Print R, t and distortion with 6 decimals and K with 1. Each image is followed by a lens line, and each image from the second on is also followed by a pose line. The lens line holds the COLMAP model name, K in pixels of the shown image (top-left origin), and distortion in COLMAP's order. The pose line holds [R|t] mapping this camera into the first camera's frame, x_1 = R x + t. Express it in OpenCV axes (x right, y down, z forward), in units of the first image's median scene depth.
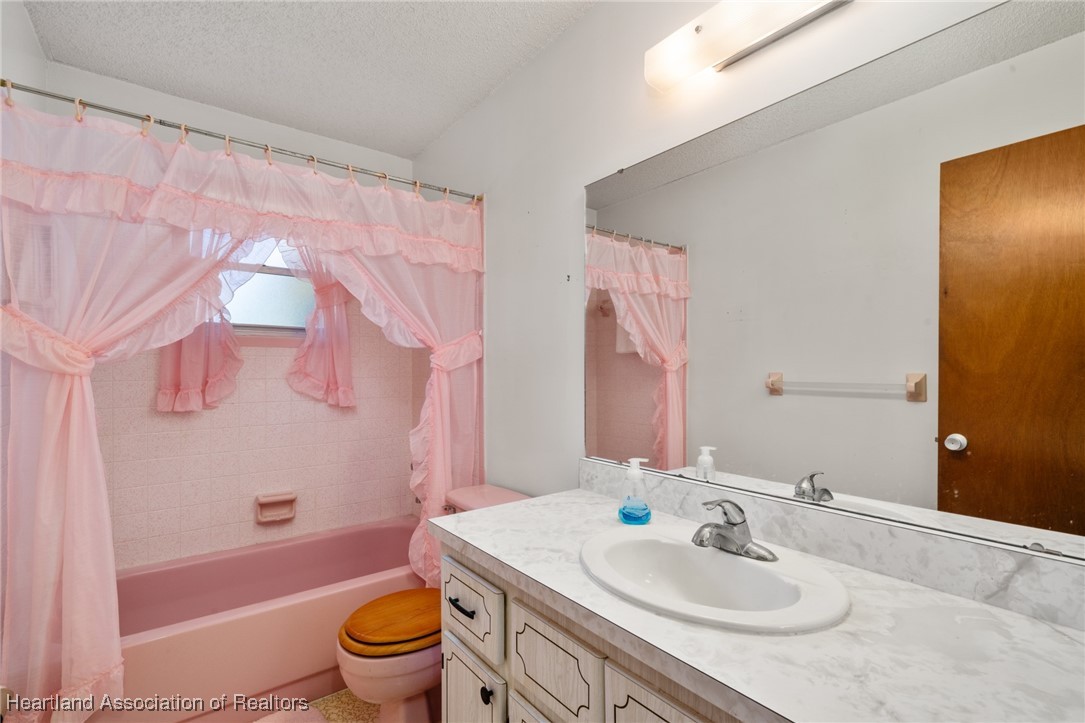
lens RADIAL K [[491.7, 0, 540.9], [0, 491.7, 367.4], [0, 0, 1]] dist [0.012908, 0.001780]
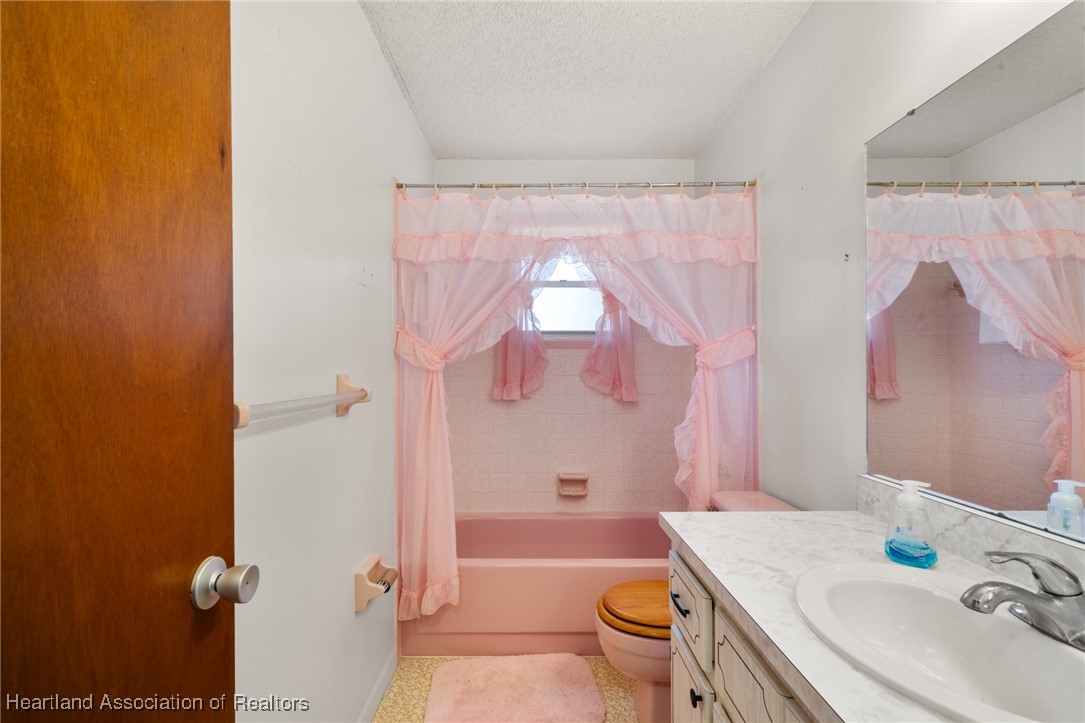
lens RADIAL K [[491.7, 0, 541.2], [0, 491.7, 362.9], [0, 0, 1]] dist [0.012908, 0.001780]
pose [[0.801929, -0.008342, -0.597361, 0.149319], [0.005268, 0.999962, -0.006893, 0.000903], [0.597396, 0.002380, 0.801943, 0.017268]]
